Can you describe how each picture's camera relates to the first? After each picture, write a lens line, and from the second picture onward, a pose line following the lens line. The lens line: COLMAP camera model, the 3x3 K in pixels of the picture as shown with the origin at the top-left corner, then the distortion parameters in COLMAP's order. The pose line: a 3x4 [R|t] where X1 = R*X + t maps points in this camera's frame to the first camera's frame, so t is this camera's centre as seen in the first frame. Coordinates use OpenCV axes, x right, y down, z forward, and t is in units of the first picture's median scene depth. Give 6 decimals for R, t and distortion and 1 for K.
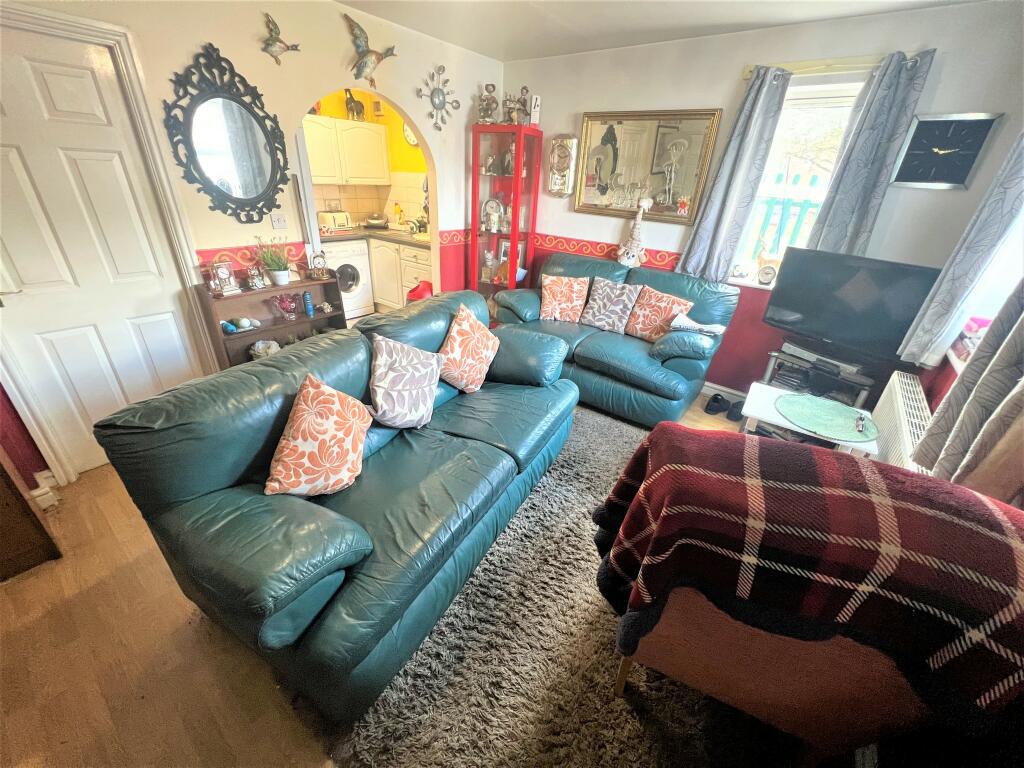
lens RADIAL K [[410.2, 0, 514.9], [0, 410.2, 382.7], [0, 0, 1]] dist [-0.002277, -0.000060]
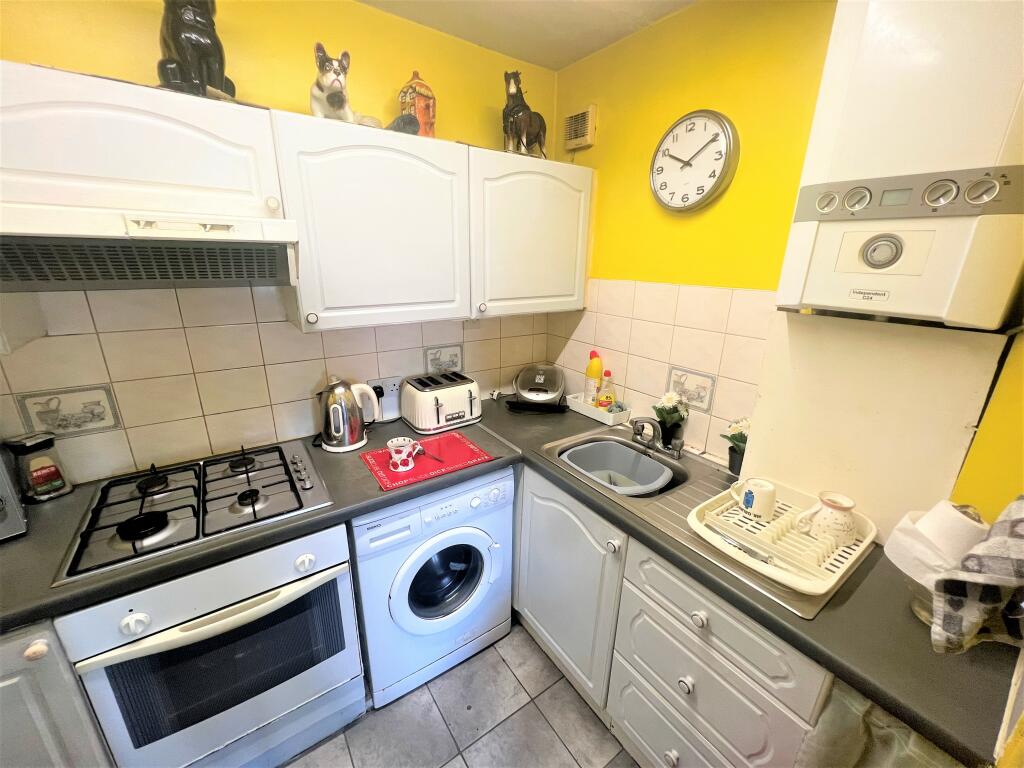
lens RADIAL K [[410.2, 0, 513.0], [0, 410.2, 386.3], [0, 0, 1]] dist [-0.002277, -0.000060]
pose [[0.952671, 0.061902, -0.297635, -0.359126], [-0.111310, 0.982088, -0.152027, -0.495079], [0.282893, 0.177962, 0.942497, 0.896837]]
